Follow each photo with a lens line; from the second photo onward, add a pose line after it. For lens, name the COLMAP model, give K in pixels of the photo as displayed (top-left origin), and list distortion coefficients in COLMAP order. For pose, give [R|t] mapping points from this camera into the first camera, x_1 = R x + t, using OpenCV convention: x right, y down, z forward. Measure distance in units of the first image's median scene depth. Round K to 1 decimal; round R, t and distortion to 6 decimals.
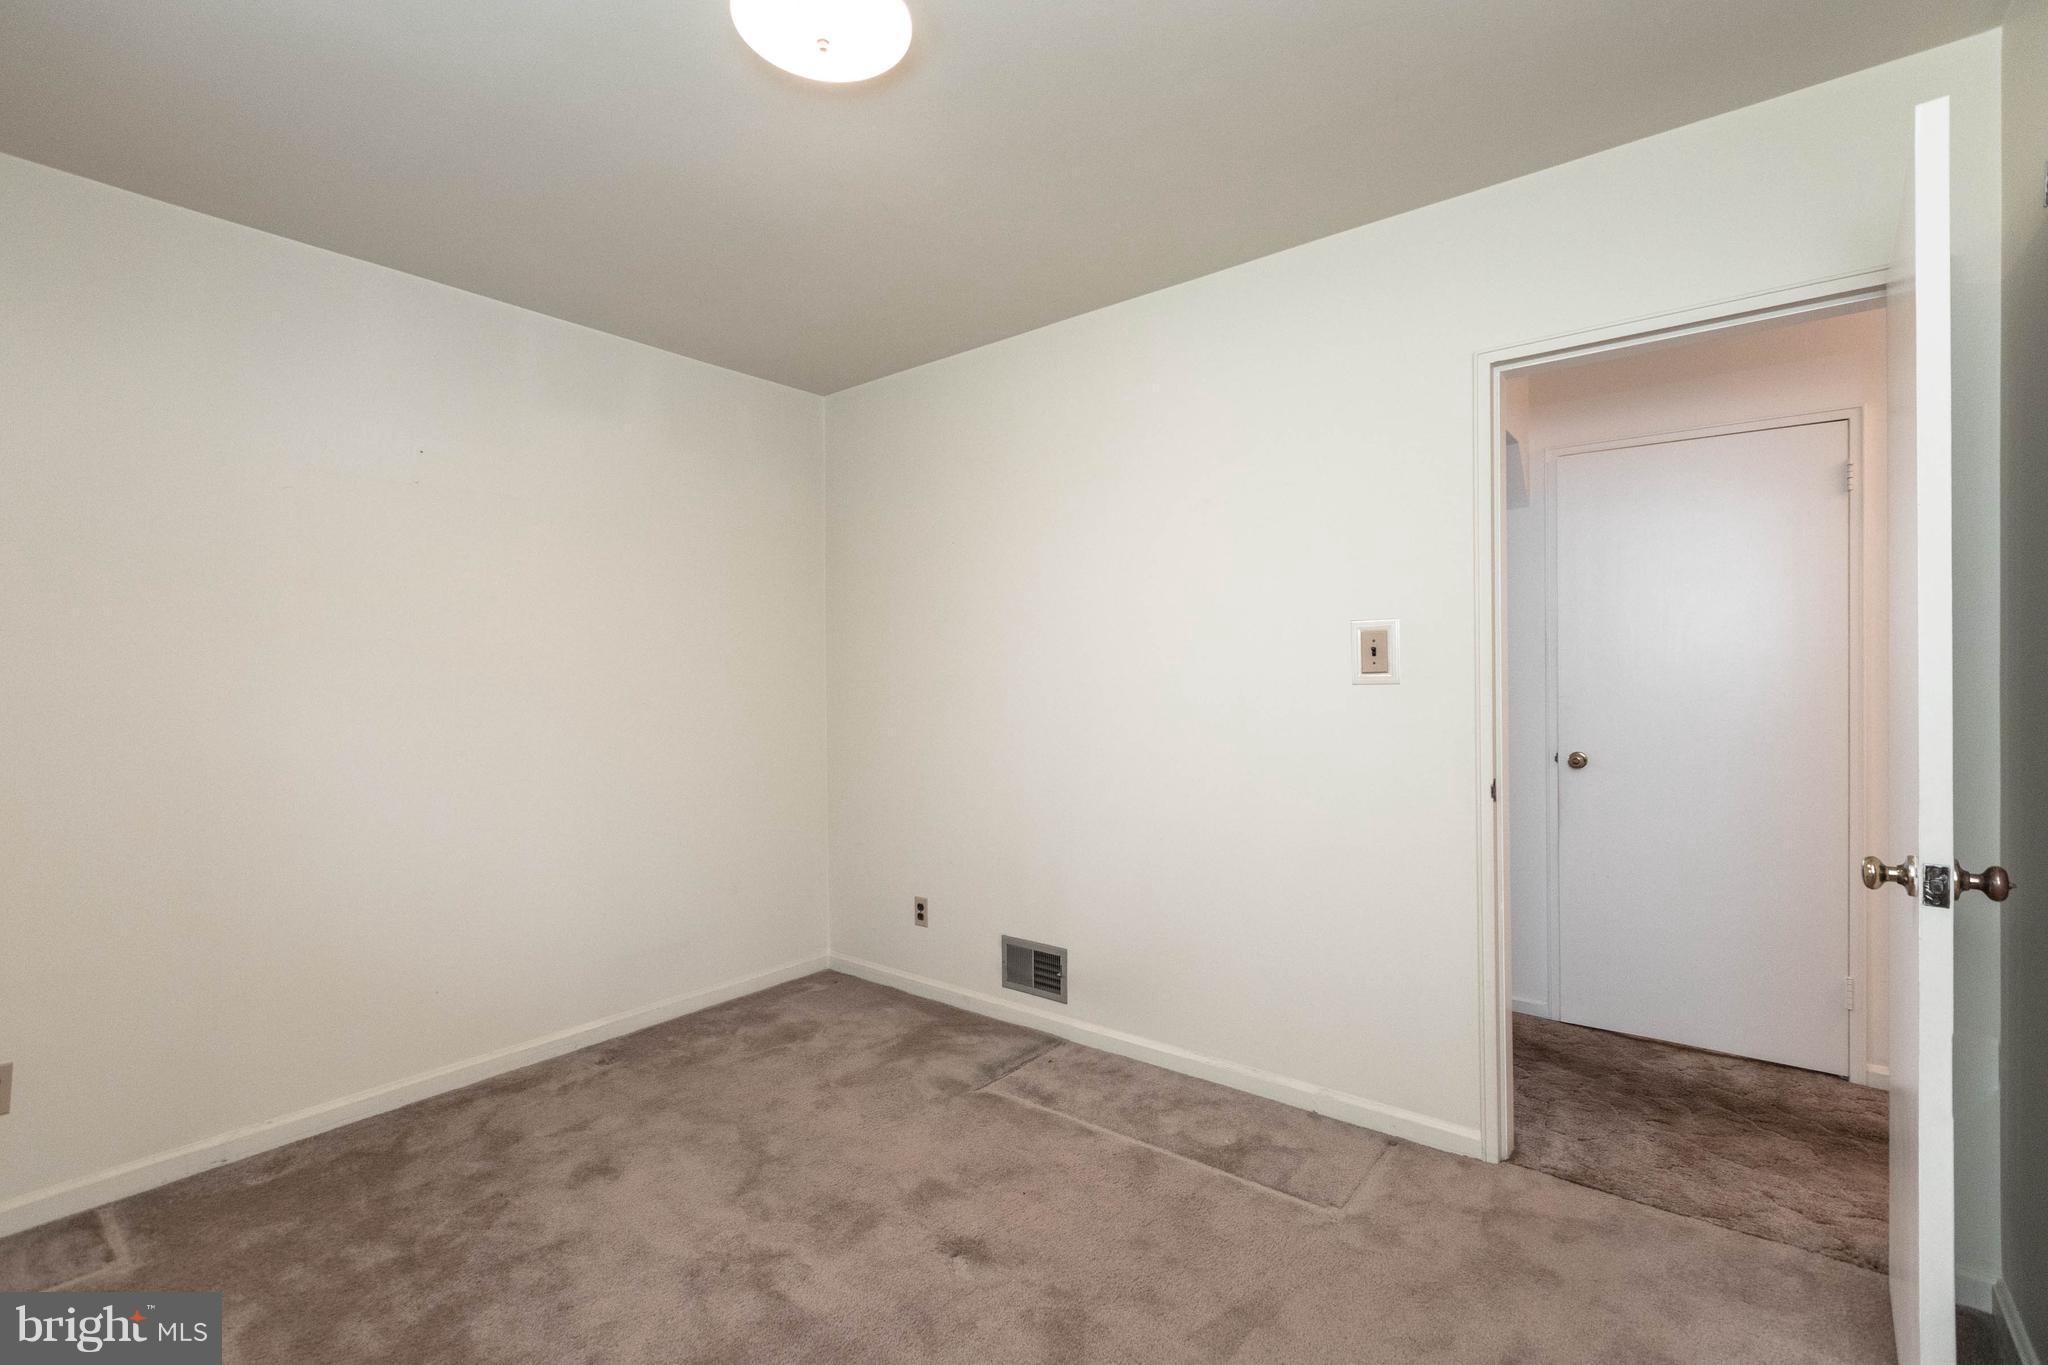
lens RADIAL K [[901.8, 0, 1024.8], [0, 901.8, 687.1], [0, 0, 1]] dist [-0.001570, -0.000475]
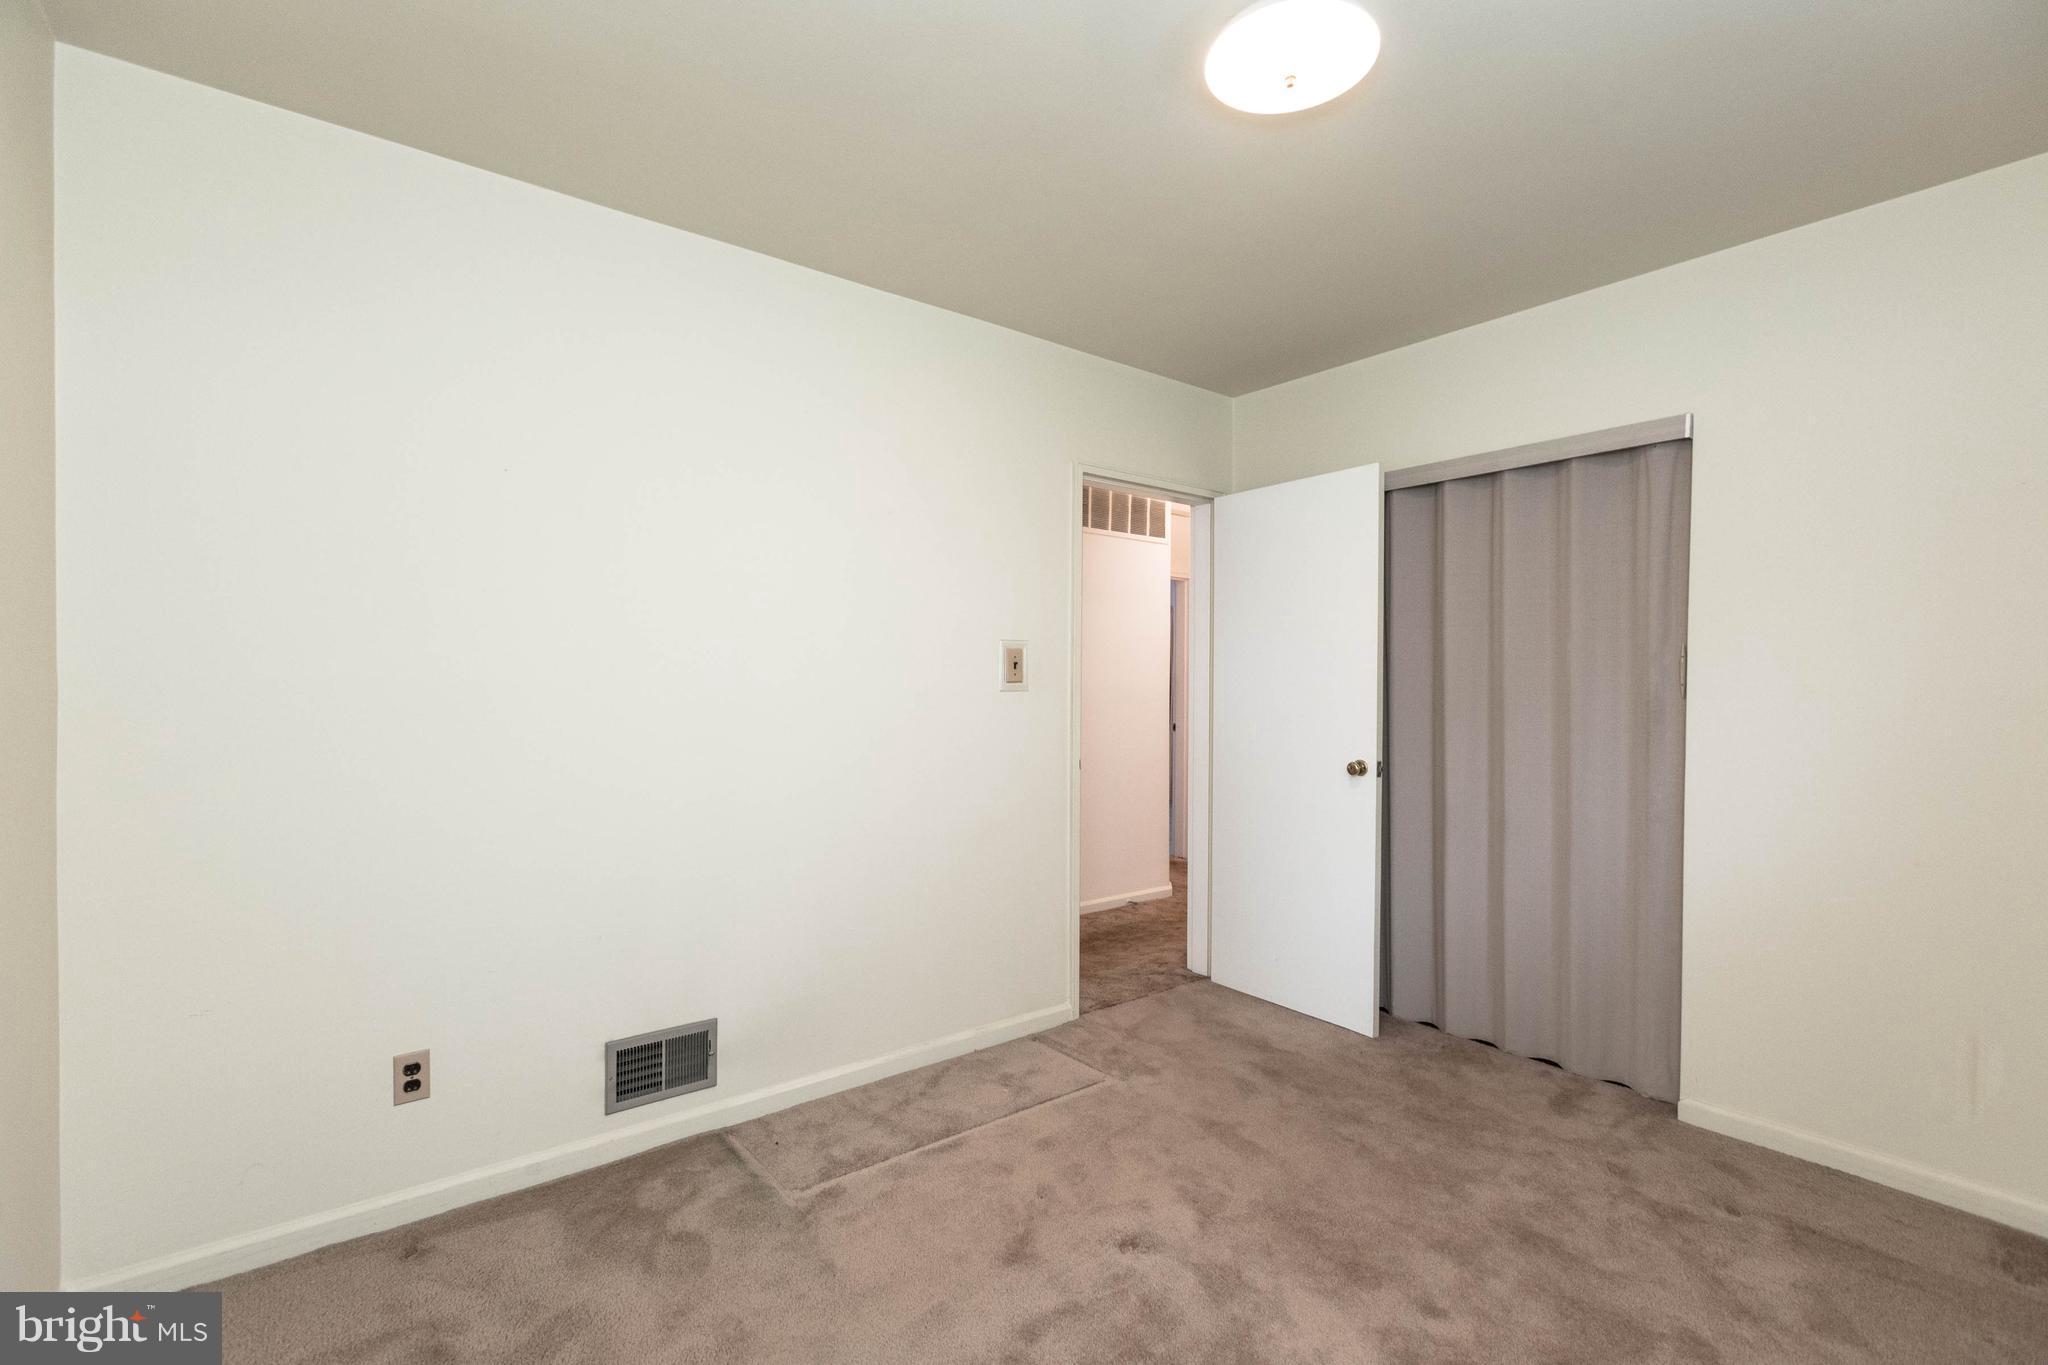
lens RADIAL K [[901.8, 0, 1024.8], [0, 901.8, 687.1], [0, 0, 1]] dist [-0.001570, -0.000475]
pose [[0.233653, 0.004937, 0.972308, -0.776693], [0.000538, 0.999986, -0.005207, -0.001458], [-0.972320, 0.001740, 0.233647, 0.623161]]
